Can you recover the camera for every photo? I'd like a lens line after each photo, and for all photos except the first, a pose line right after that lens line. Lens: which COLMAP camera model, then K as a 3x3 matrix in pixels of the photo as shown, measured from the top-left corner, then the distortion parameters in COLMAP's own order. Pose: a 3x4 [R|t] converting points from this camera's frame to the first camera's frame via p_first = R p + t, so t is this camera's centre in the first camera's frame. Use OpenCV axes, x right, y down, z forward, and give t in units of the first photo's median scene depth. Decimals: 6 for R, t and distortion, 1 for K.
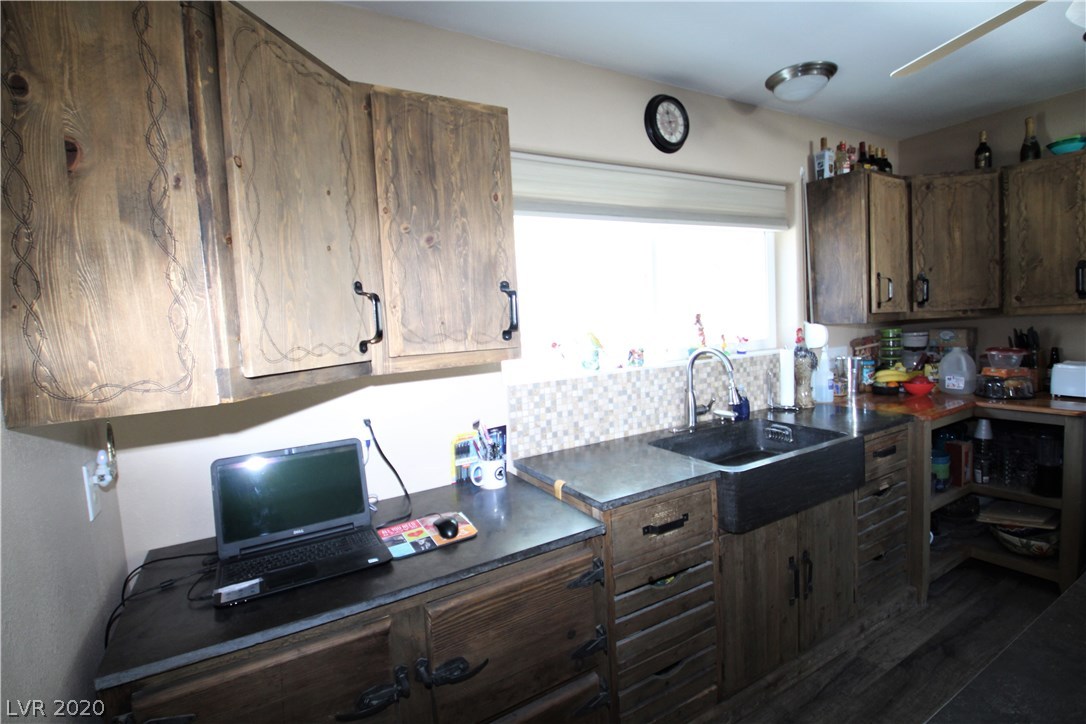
lens RADIAL K [[507.7, 0, 538.2], [0, 507.7, 354.7], [0, 0, 1]] dist [-0.004910, -0.012415]
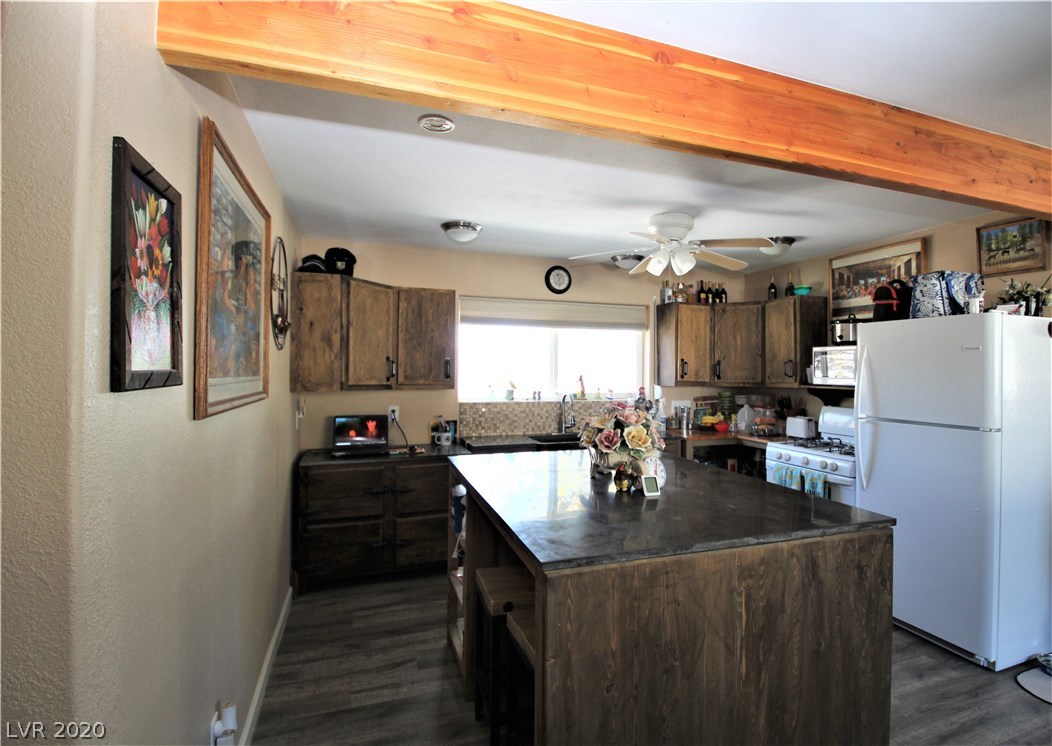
lens RADIAL K [[503.9, 0, 557.8], [0, 503.9, 364.0], [0, 0, 1]] dist [0.004159, -0.001727]
pose [[0.987177, 0.056897, -0.149142, 0.546092], [-0.068963, 0.994642, -0.077017, 0.027529], [0.143961, 0.086315, 0.985812, -0.895793]]
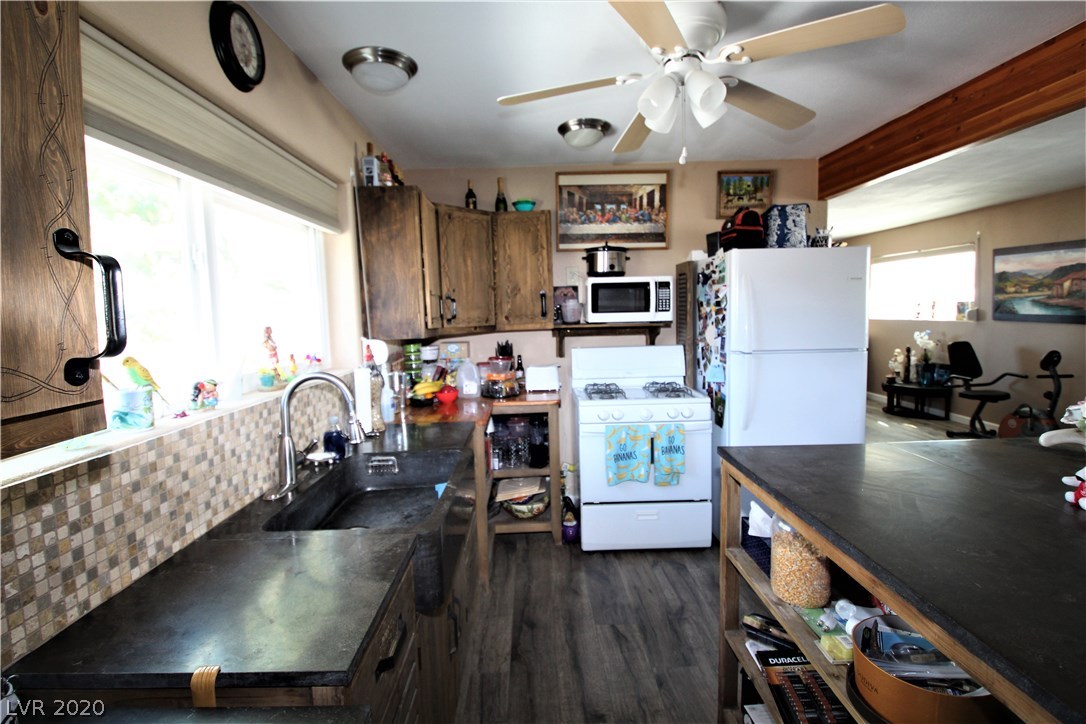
lens RADIAL K [[507.7, 0, 541.2], [0, 507.7, 353.4], [0, 0, 1]] dist [-0.004910, -0.012415]
pose [[0.480674, -0.032791, 0.876286, -0.144810], [0.067446, 0.997723, 0.000339, -0.018770], [-0.874302, 0.058939, 0.481791, 0.334878]]
